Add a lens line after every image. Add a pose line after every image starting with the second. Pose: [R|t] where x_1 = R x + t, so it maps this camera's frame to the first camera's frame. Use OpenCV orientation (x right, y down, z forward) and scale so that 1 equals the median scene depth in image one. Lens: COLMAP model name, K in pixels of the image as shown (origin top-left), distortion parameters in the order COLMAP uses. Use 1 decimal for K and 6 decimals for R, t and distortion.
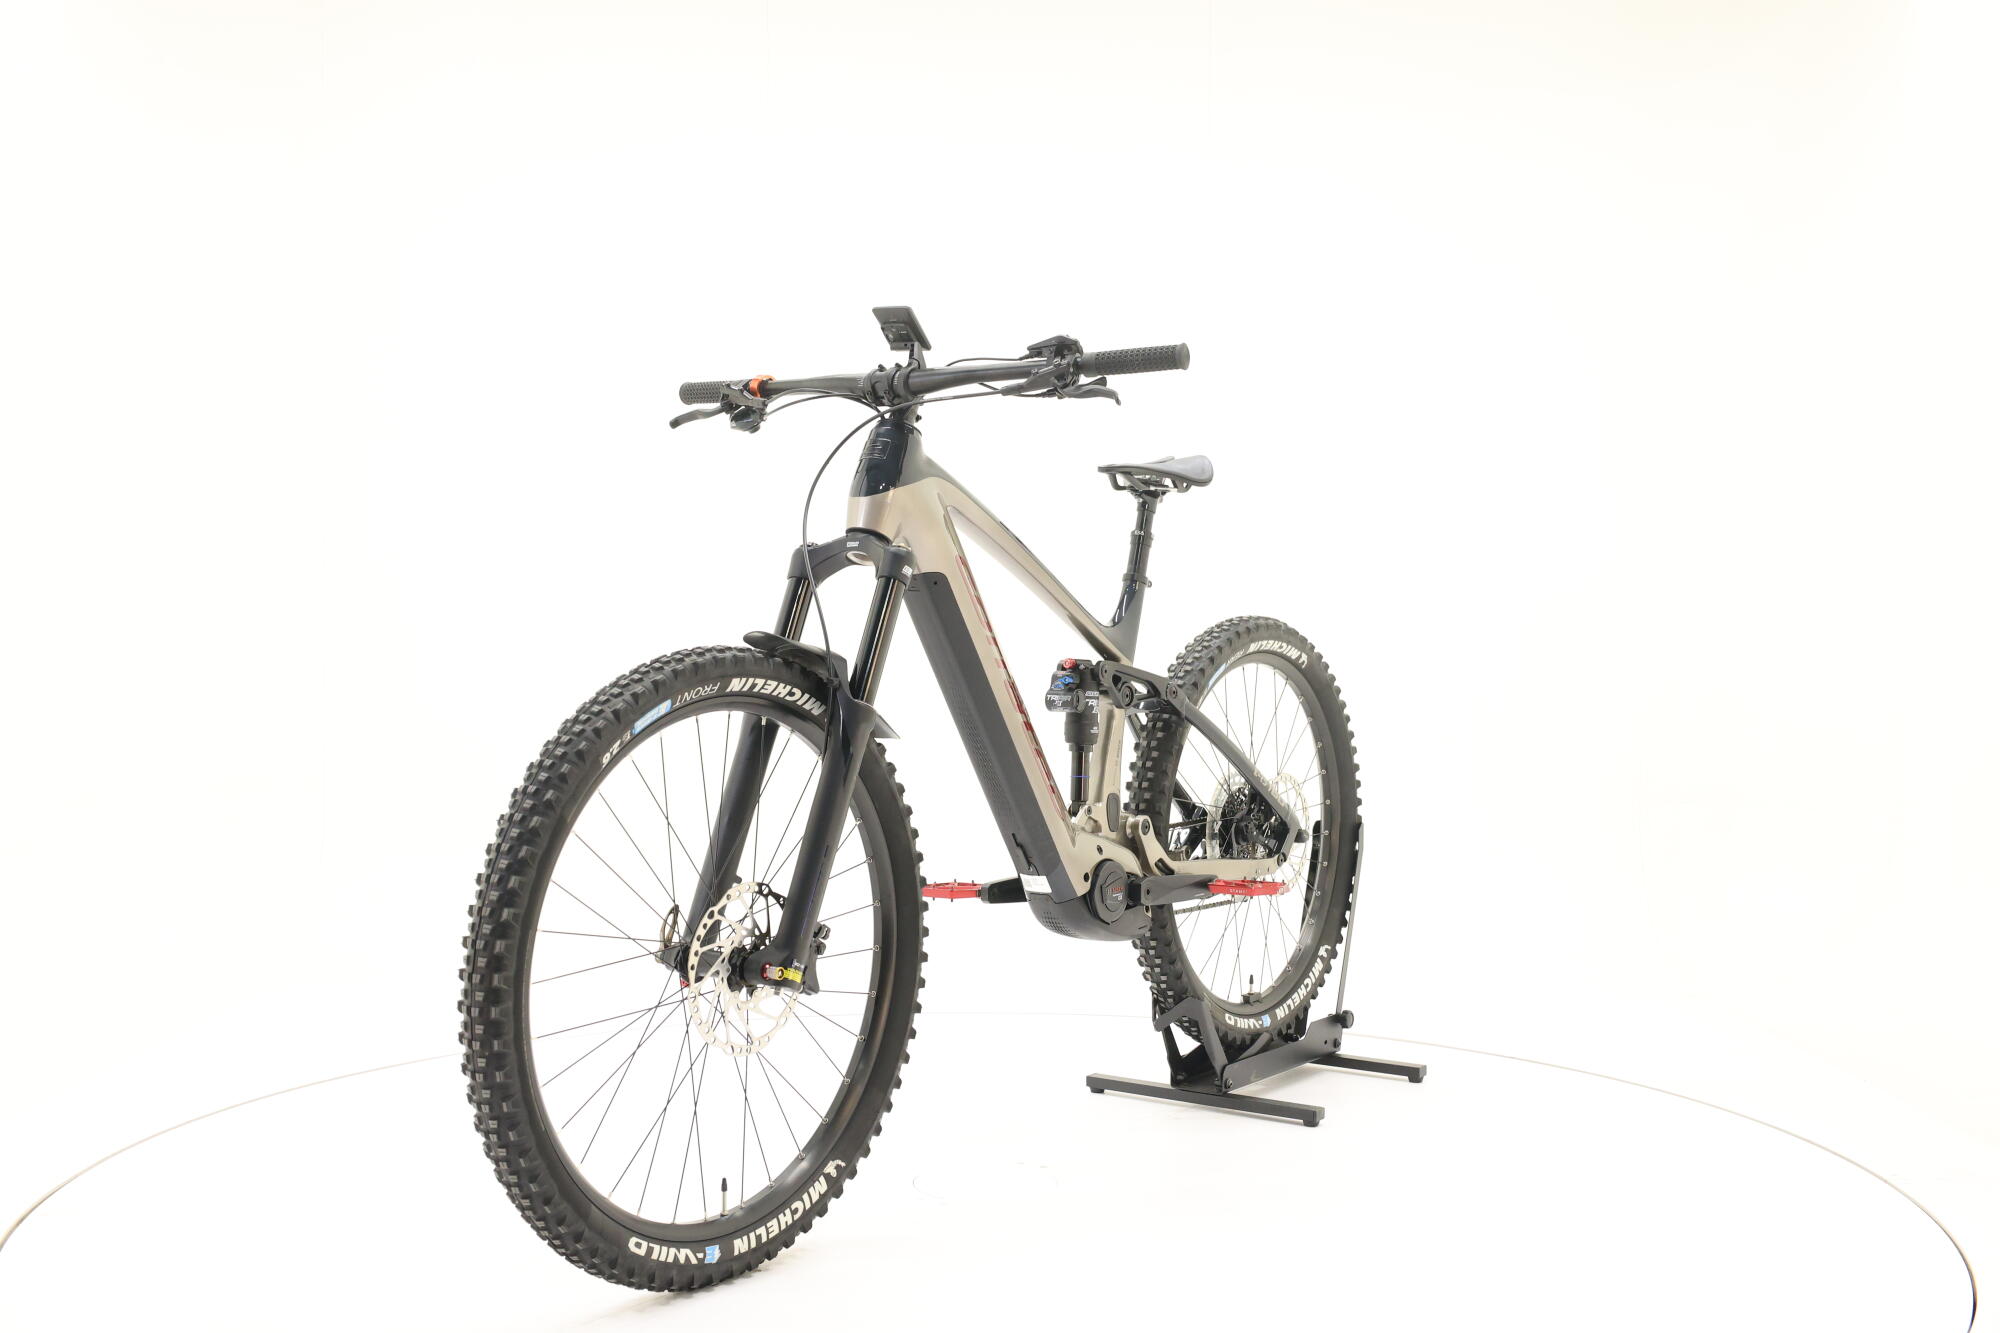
lens RADIAL K [[2157.7, 0, 1005.2], [0, 2157.7, 661.1], [0, 0, 1]] dist [0.016135, 0.000000]
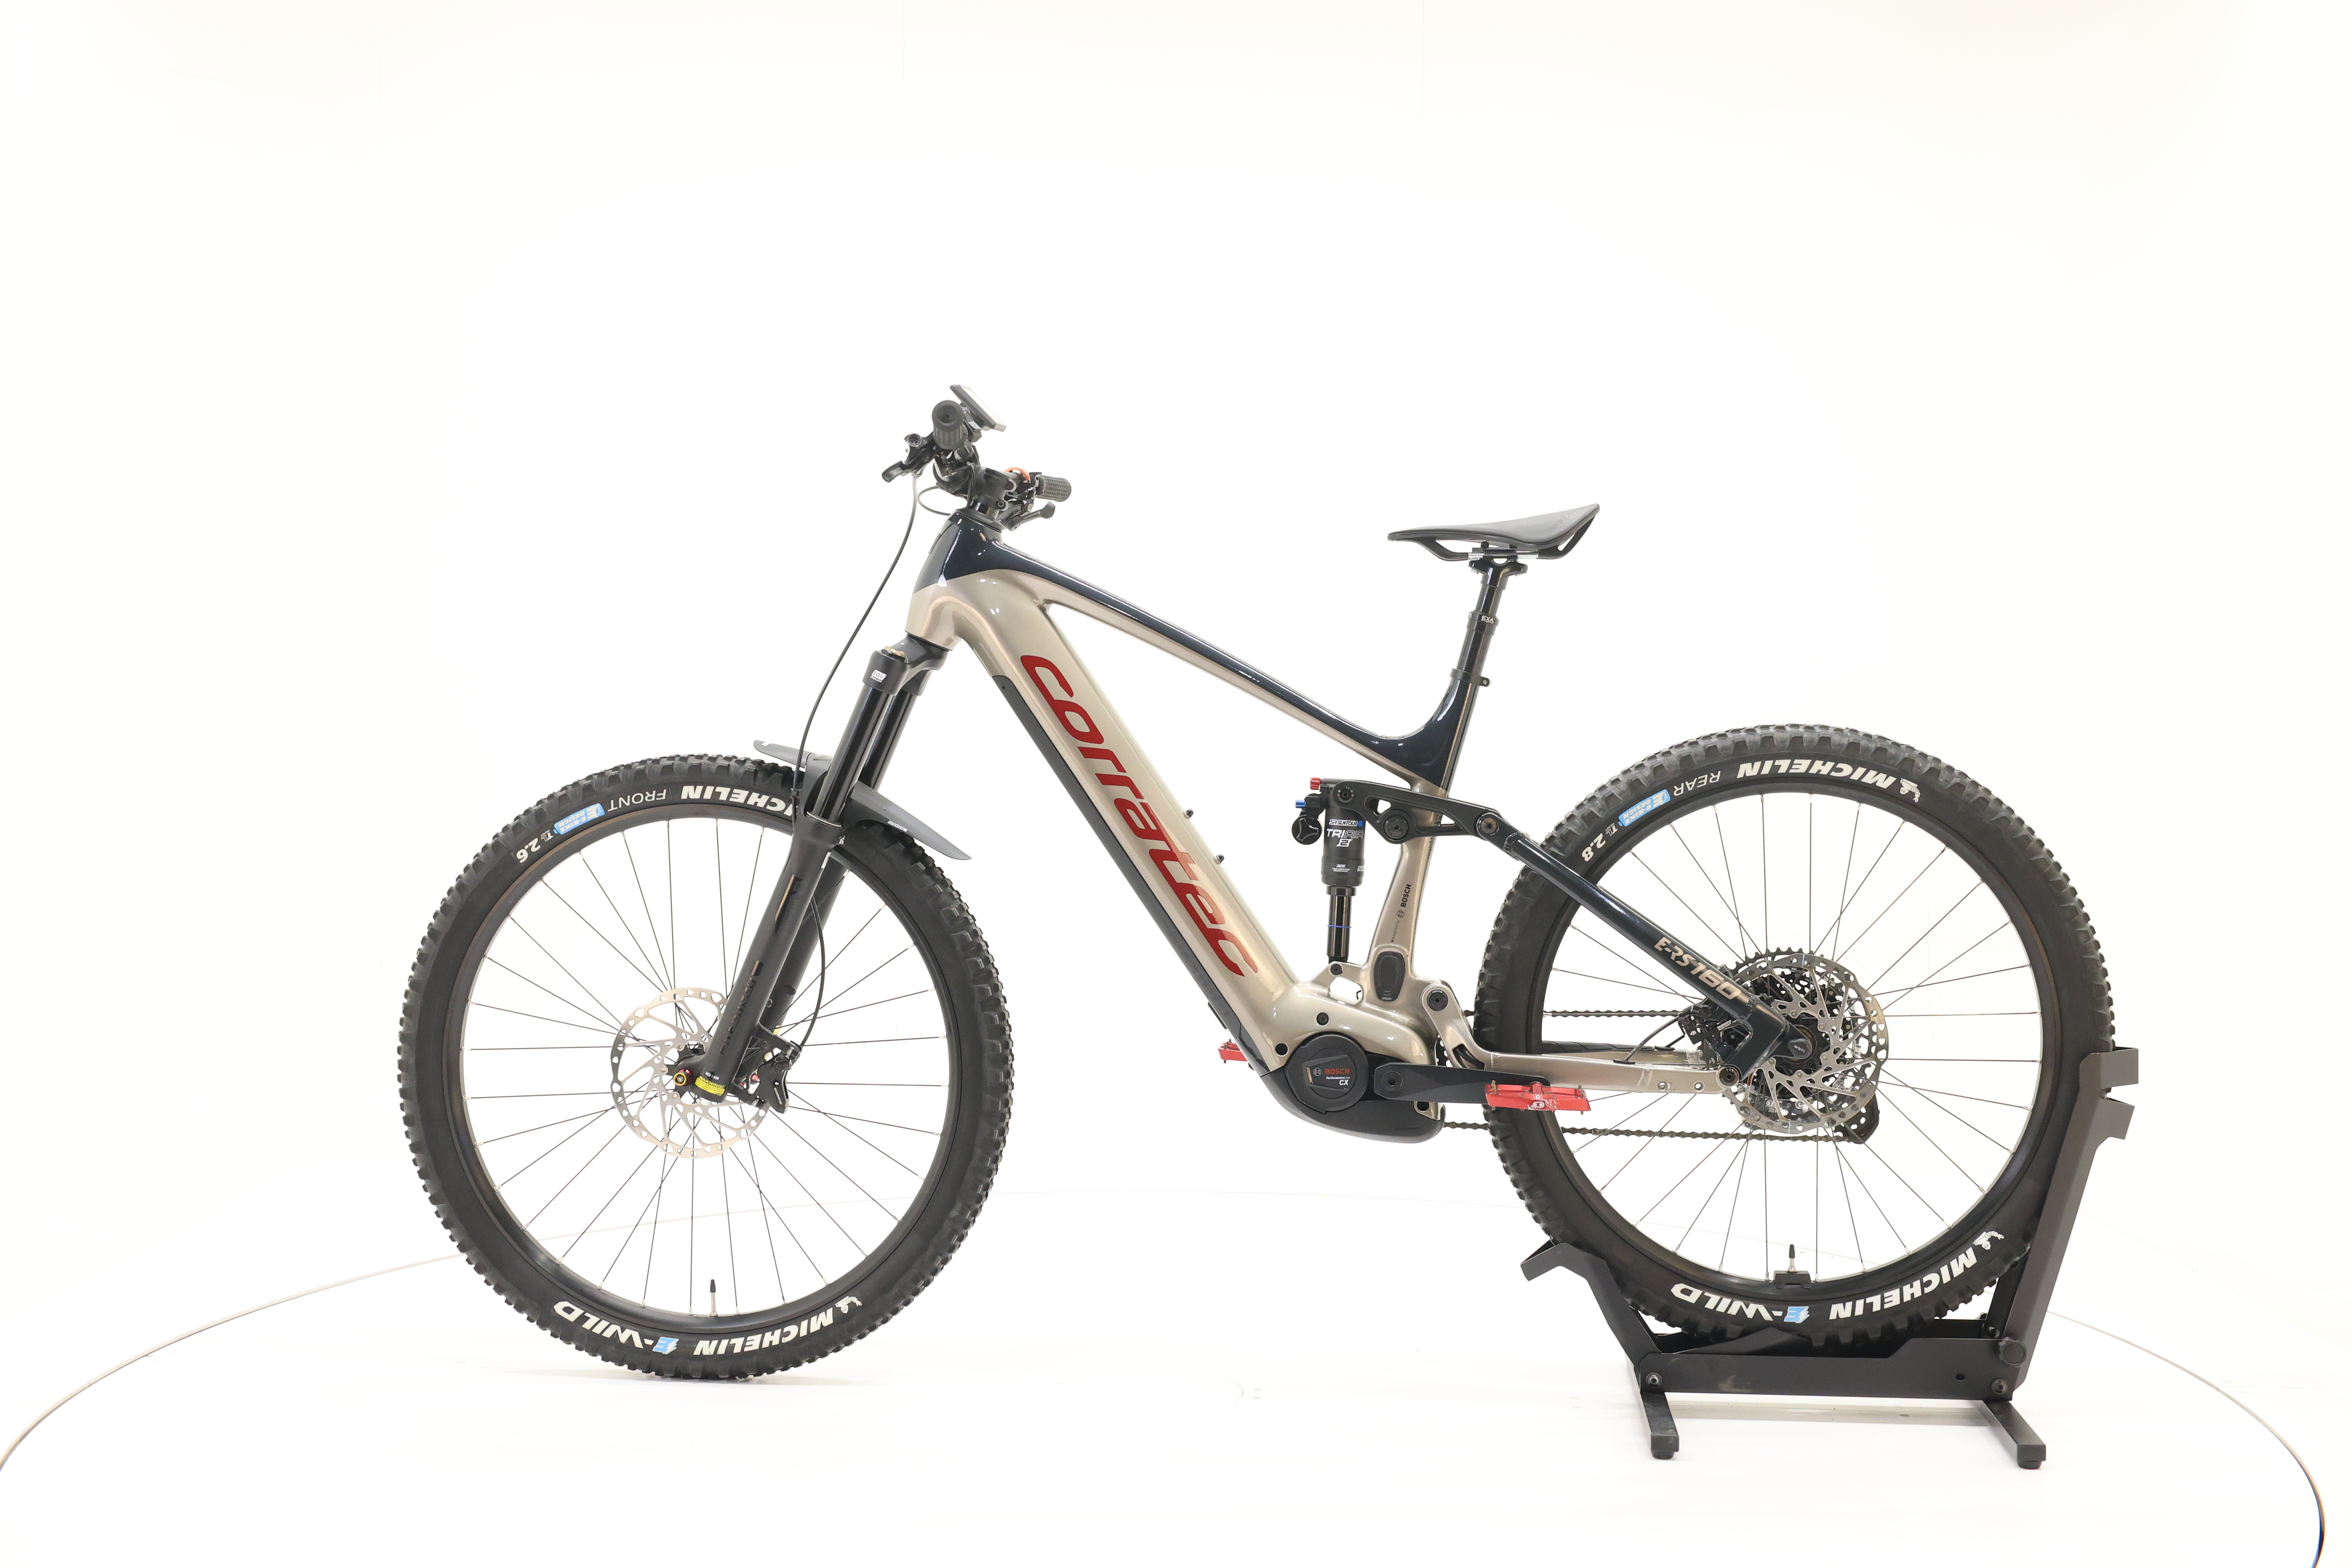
lens RADIAL K [[2537.4, 0, 1189.2], [0, 2537.4, 780.0], [0, 0, 1]] dist [0.016135, 0.000000]
pose [[0.492841, 0.012973, -0.870023, 0.936293], [-0.018389, 0.999821, 0.004491, -0.004168], [0.869925, 0.013785, 0.492991, 0.557180]]
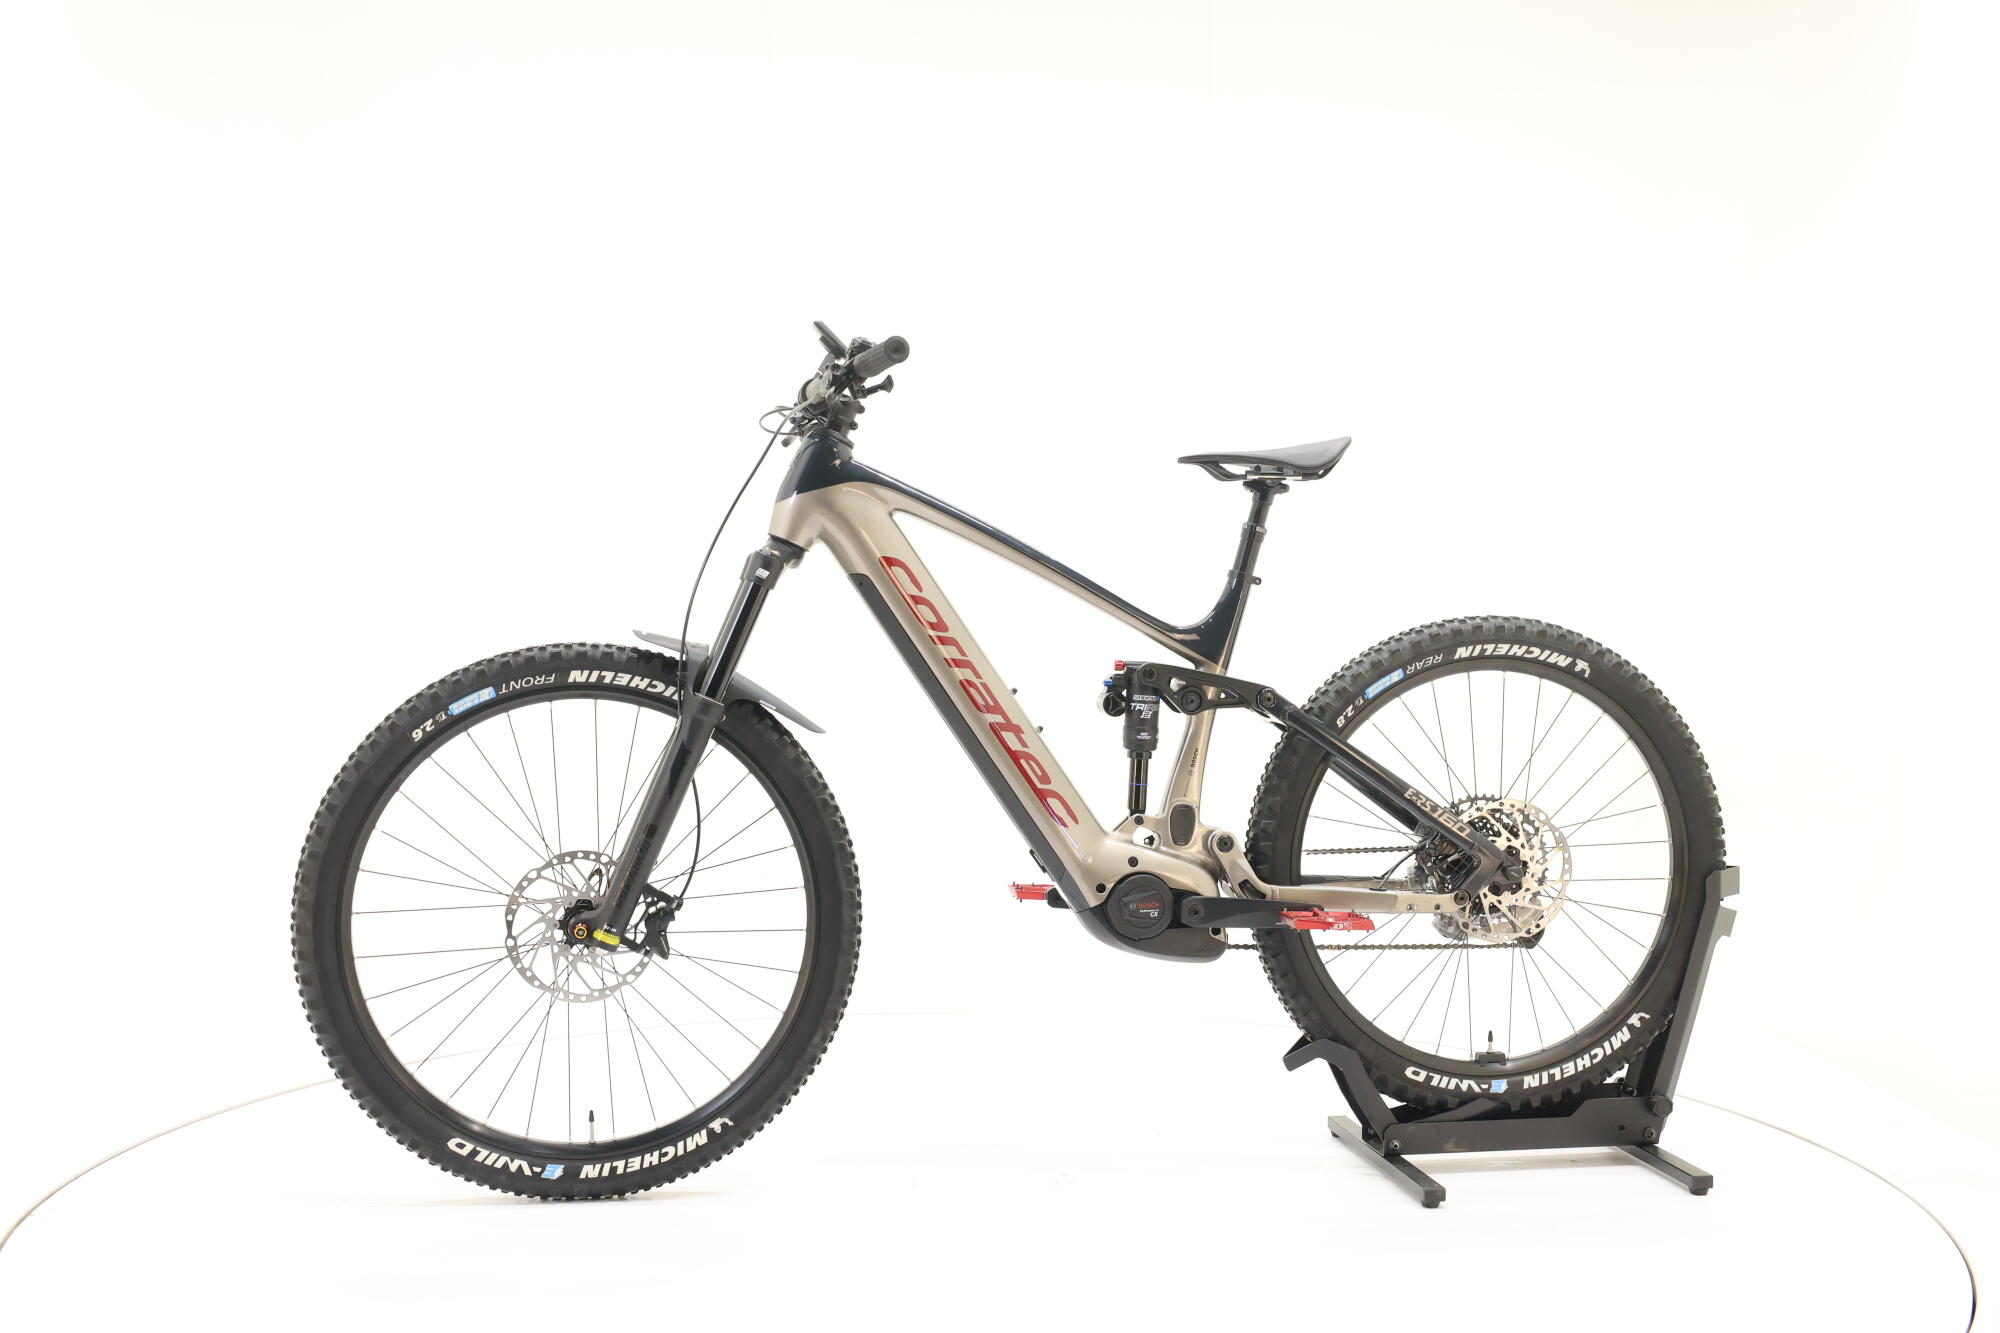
lens RADIAL K [[2157.7, 0, 1003.8], [0, 2157.7, 666.3], [0, 0, 1]] dist [0.016135, 0.000000]
pose [[0.702046, 0.011179, -0.712044, 0.766052], [-0.013968, 0.999901, 0.001927, 0.000344], [0.711995, 0.008593, 0.702132, 0.326594]]
